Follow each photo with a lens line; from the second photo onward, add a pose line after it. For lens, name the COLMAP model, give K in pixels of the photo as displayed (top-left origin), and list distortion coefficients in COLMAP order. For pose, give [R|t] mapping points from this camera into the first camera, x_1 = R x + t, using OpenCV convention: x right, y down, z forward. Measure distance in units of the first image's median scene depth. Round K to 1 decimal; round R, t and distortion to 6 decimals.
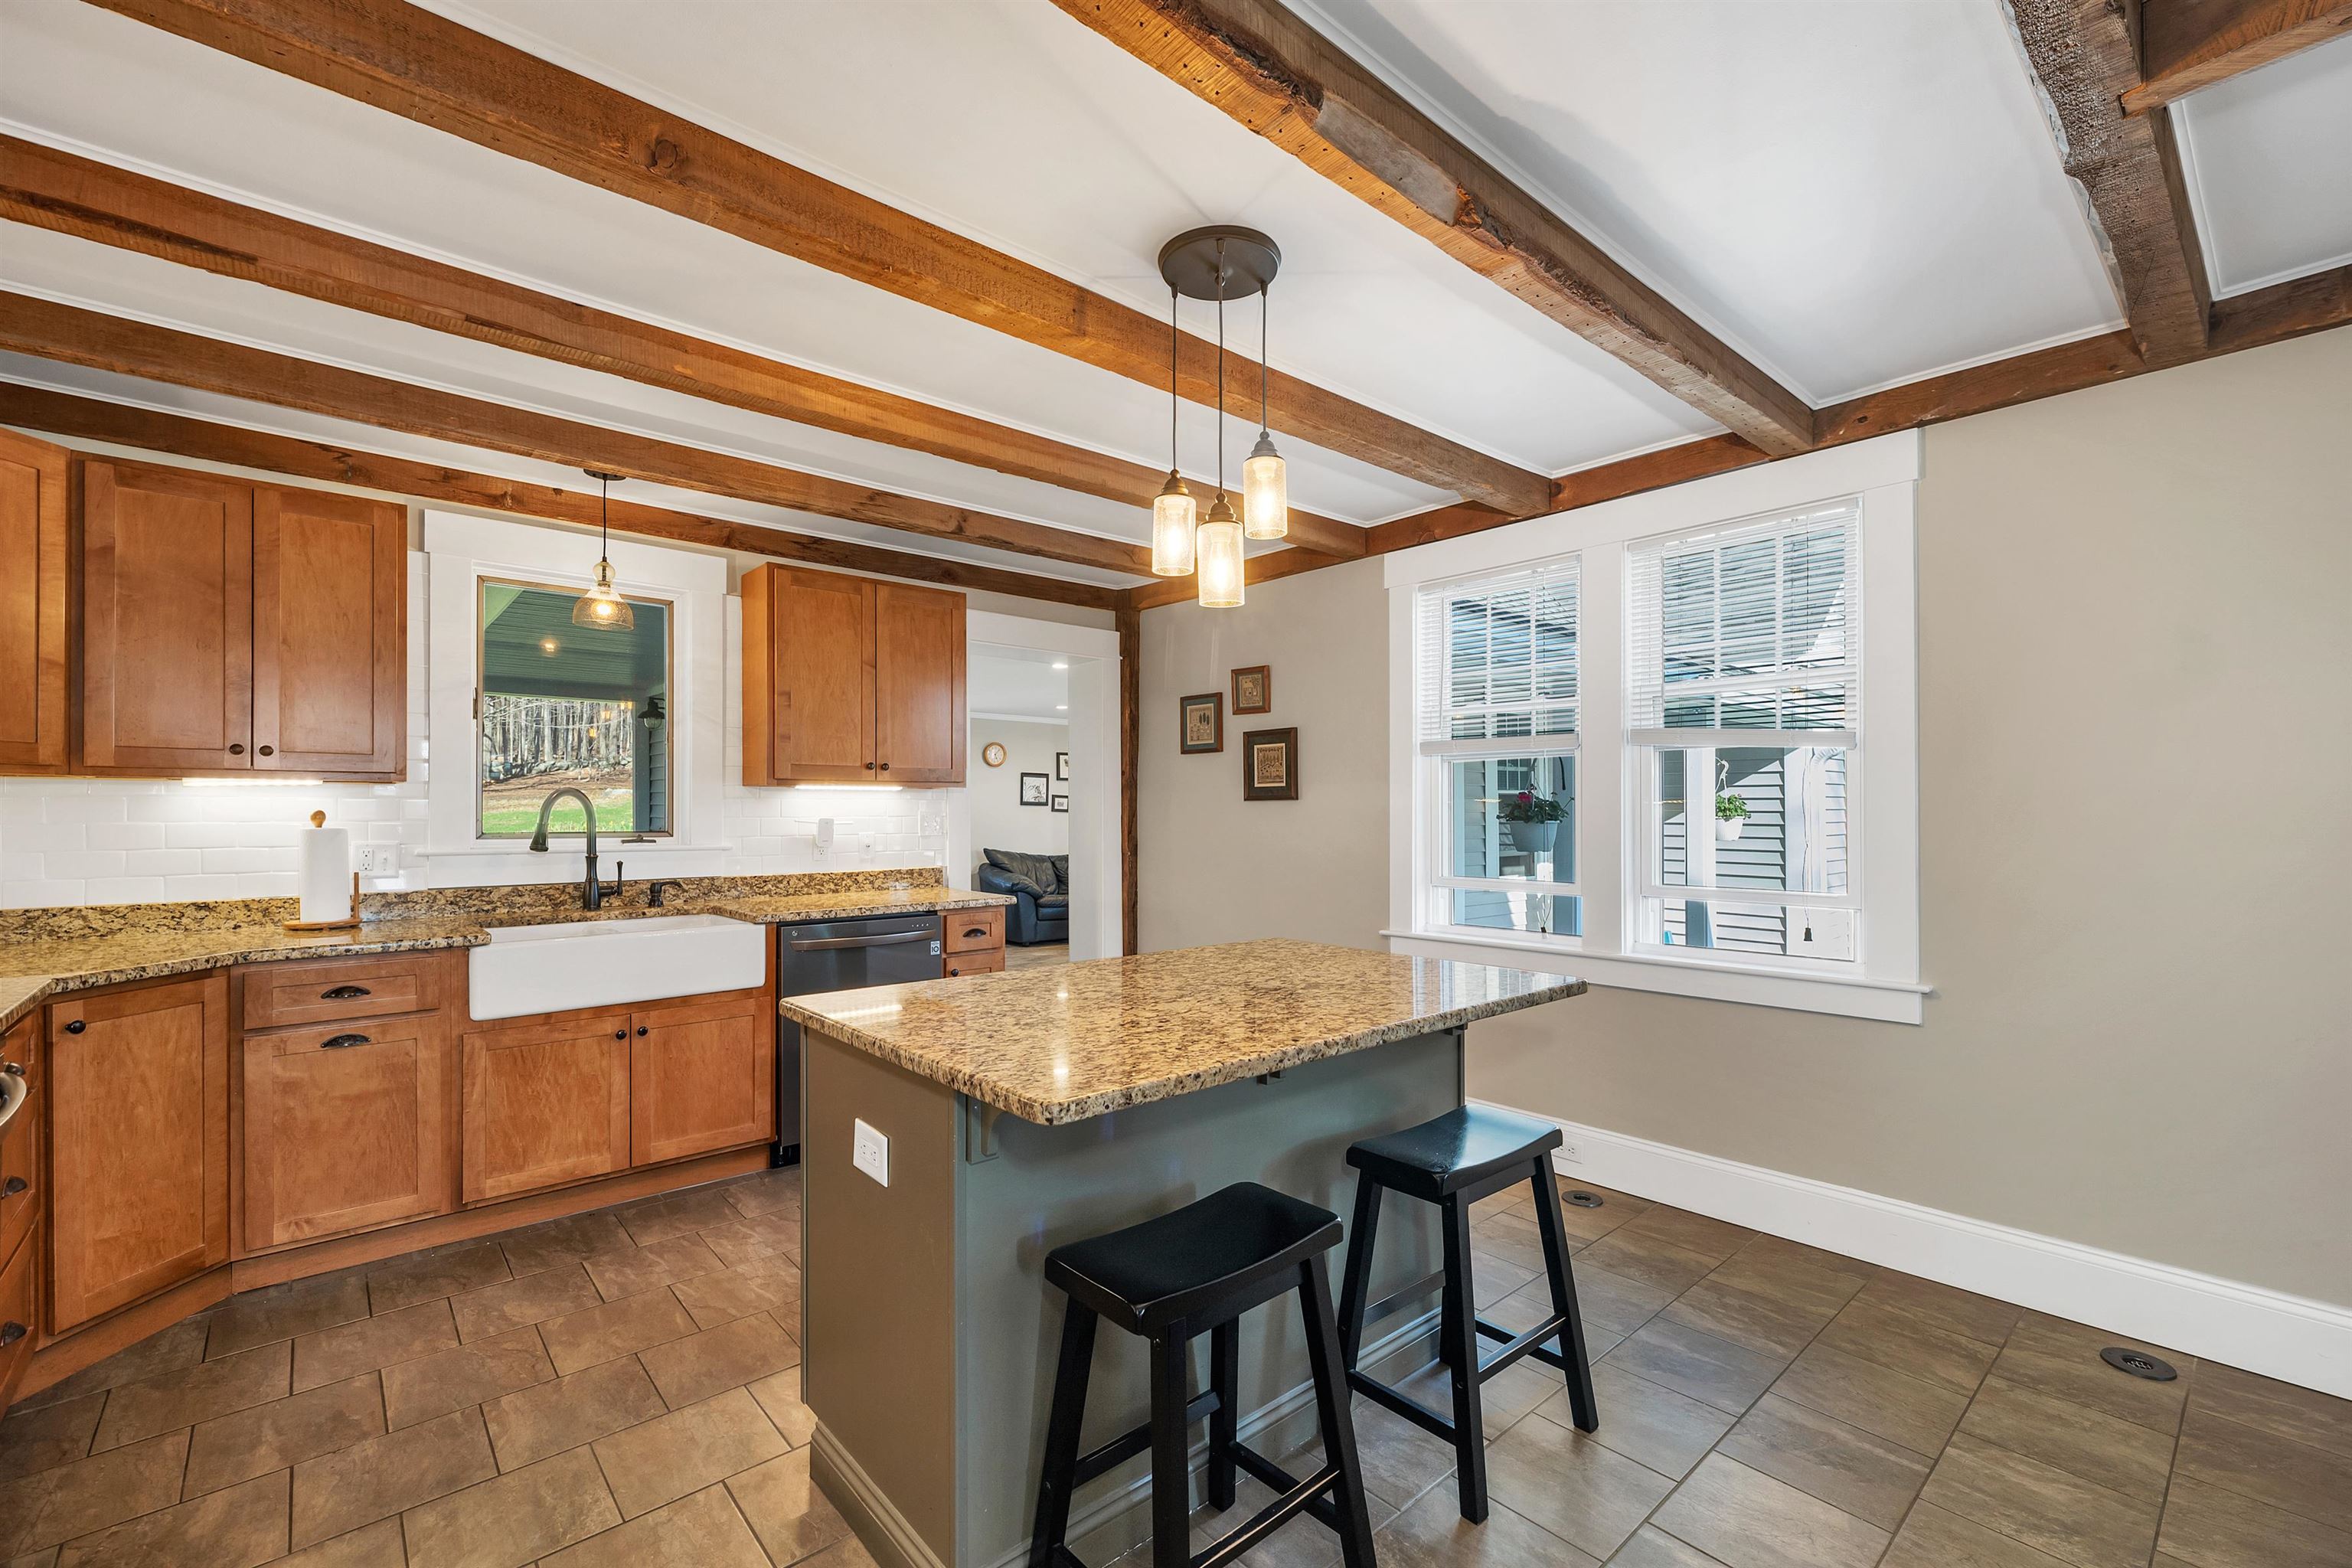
lens RADIAL K [[1001.7, 0, 1184.1], [0, 1001.7, 804.1], [0, 0, 1]] dist [0.002714, -0.000343]
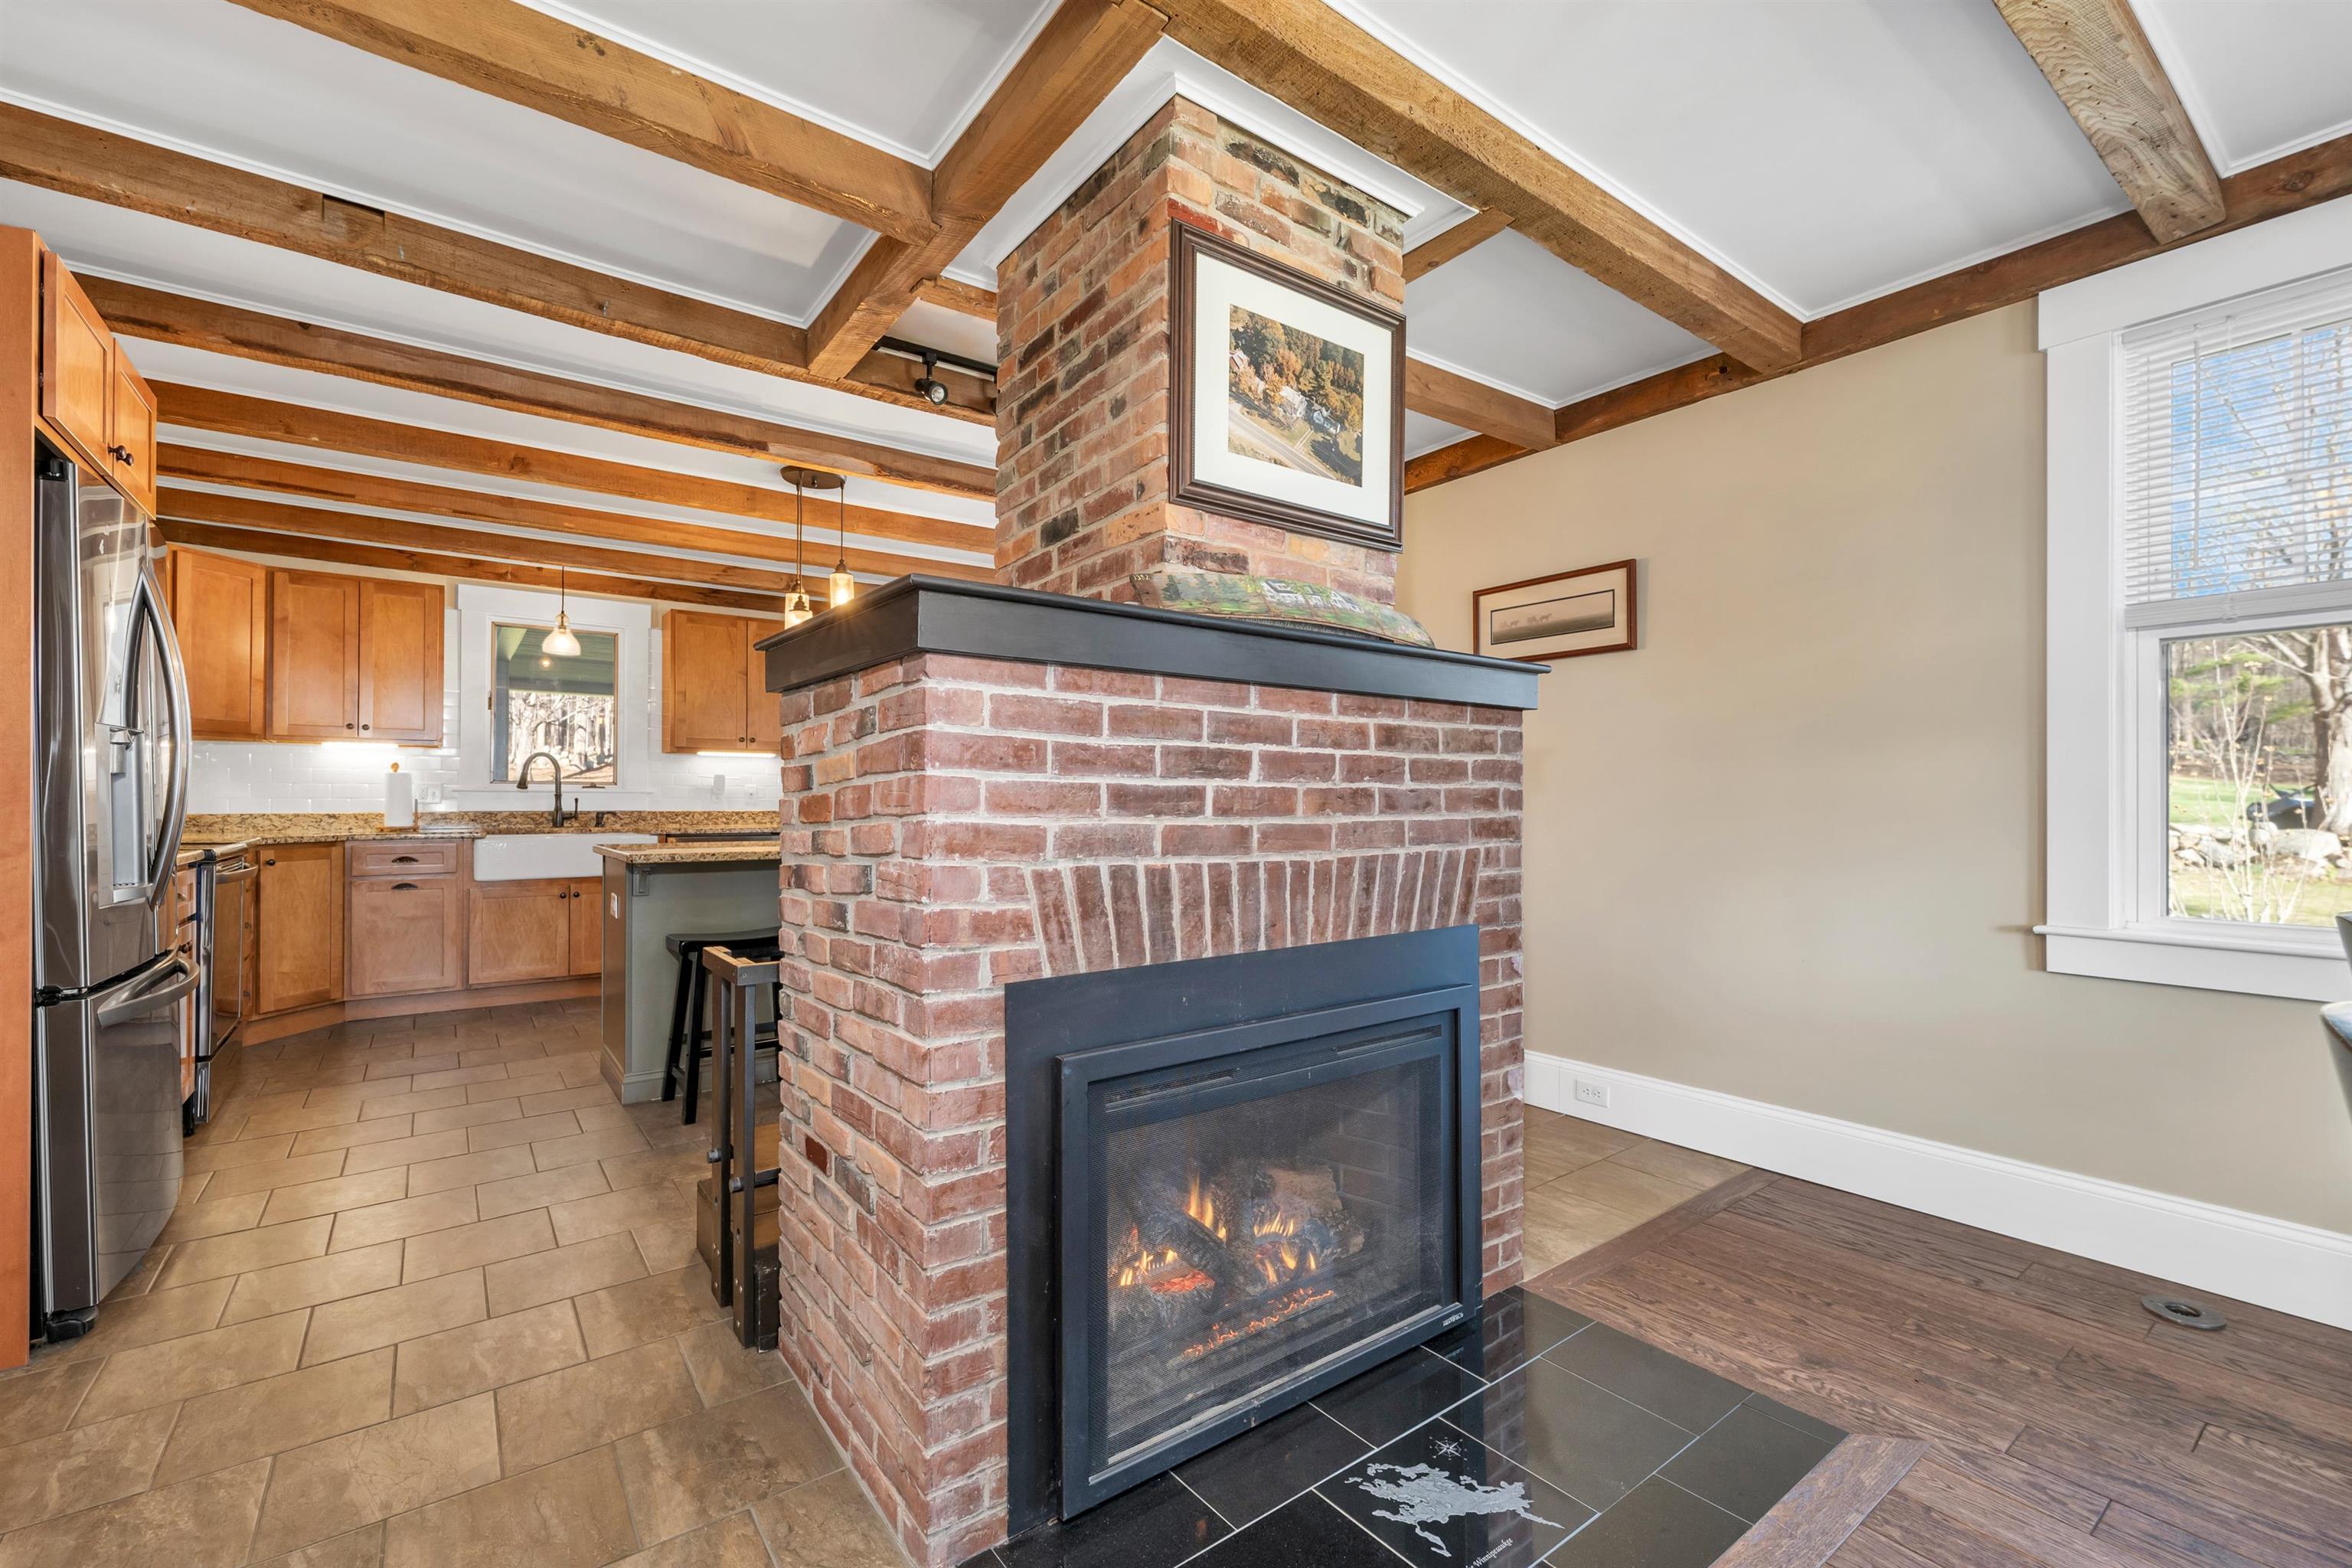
lens RADIAL K [[1001.8, 0, 1180.6], [0, 1001.8, 791.3], [0, 0, 1]] dist [0.004241, 0.000411]
pose [[0.996835, 0.002104, -0.079476, 0.625077], [-0.002491, 0.999986, -0.004765, 0.060806], [0.079465, 0.004948, 0.996825, -0.618711]]
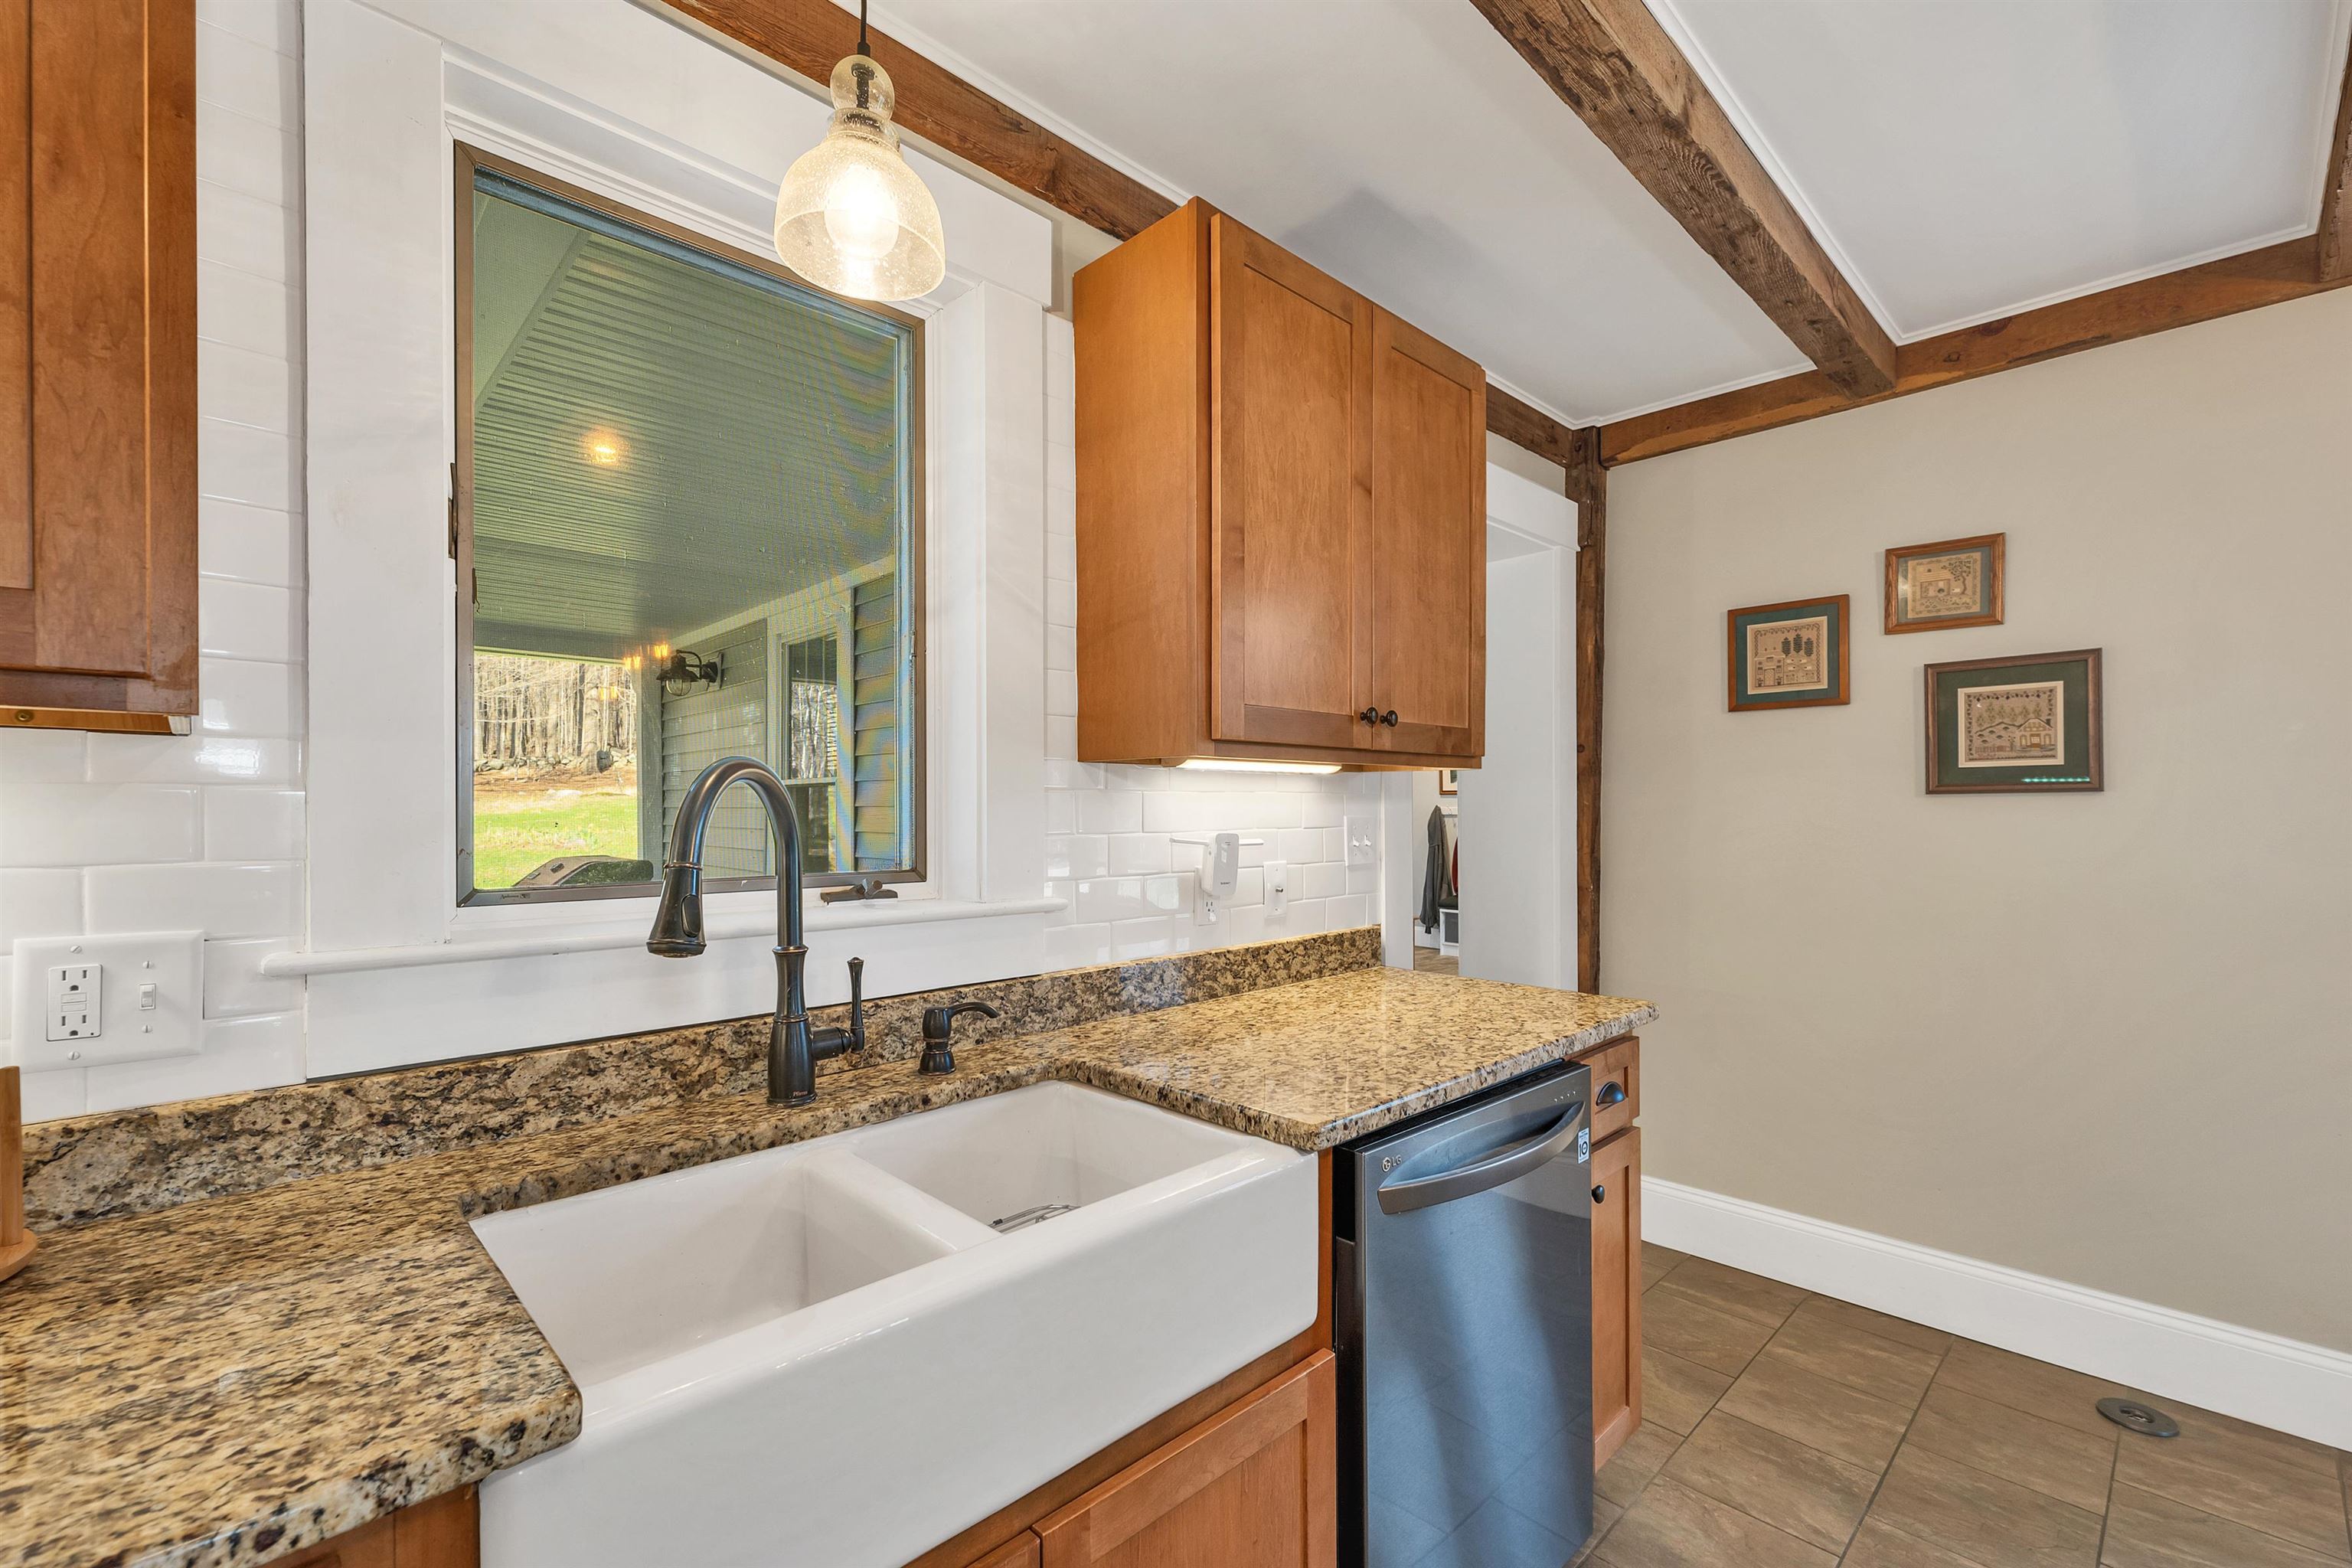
lens RADIAL K [[1001.7, 0, 1184.1], [0, 1001.7, 804.1], [0, 0, 1]] dist [0.002714, -0.000343]
pose [[0.998668, -0.003873, 0.051442, -0.545242], [0.003903, 0.999992, -0.000486, 0.000984], [-0.051439, 0.000686, 0.998676, 0.739118]]
